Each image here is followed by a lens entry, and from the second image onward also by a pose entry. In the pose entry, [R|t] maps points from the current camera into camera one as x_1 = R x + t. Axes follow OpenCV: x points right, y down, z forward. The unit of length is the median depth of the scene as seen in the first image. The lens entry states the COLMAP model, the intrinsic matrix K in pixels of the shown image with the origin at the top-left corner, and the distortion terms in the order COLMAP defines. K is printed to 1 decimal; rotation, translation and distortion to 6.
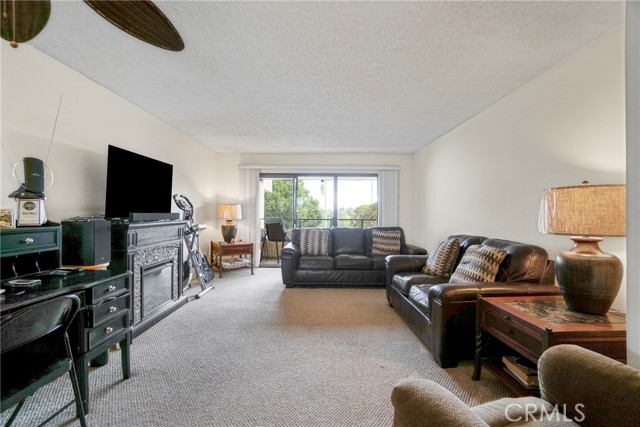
lens RADIAL K [[282.5, 0, 320.0], [0, 282.5, 213.5], [0, 0, 1]] dist [-0.061799, 0.017879]
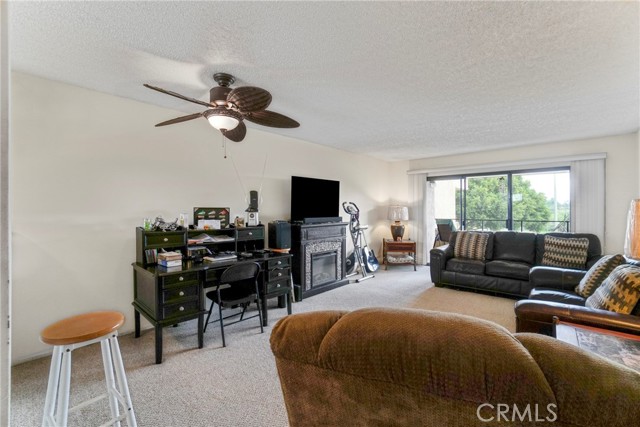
lens RADIAL K [[282.5, 0, 320.0], [0, 282.5, 213.5], [0, 0, 1]] dist [-0.061799, 0.017879]
pose [[0.742277, 0.001572, -0.670091, 0.284890], [0.007057, 0.999923, 0.010163, -0.027351], [0.670056, -0.012272, 0.742210, -0.077967]]
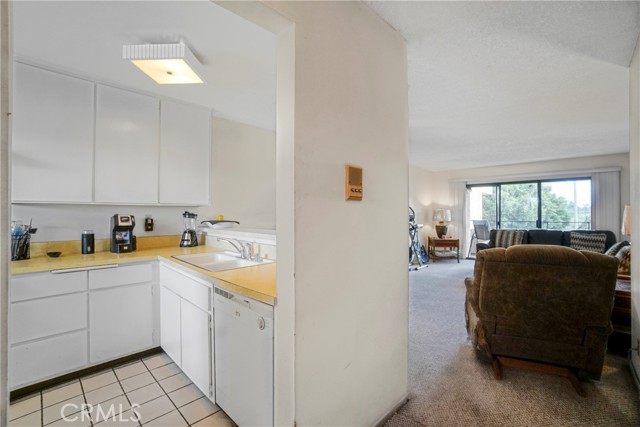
lens RADIAL K [[282.5, 0, 320.0], [0, 282.5, 213.5], [0, 0, 1]] dist [-0.061799, 0.017879]
pose [[0.713595, -0.006110, -0.700532, 0.279157], [0.005587, 0.999980, -0.003031, -0.020016], [0.700536, -0.001751, 0.713615, -0.512375]]
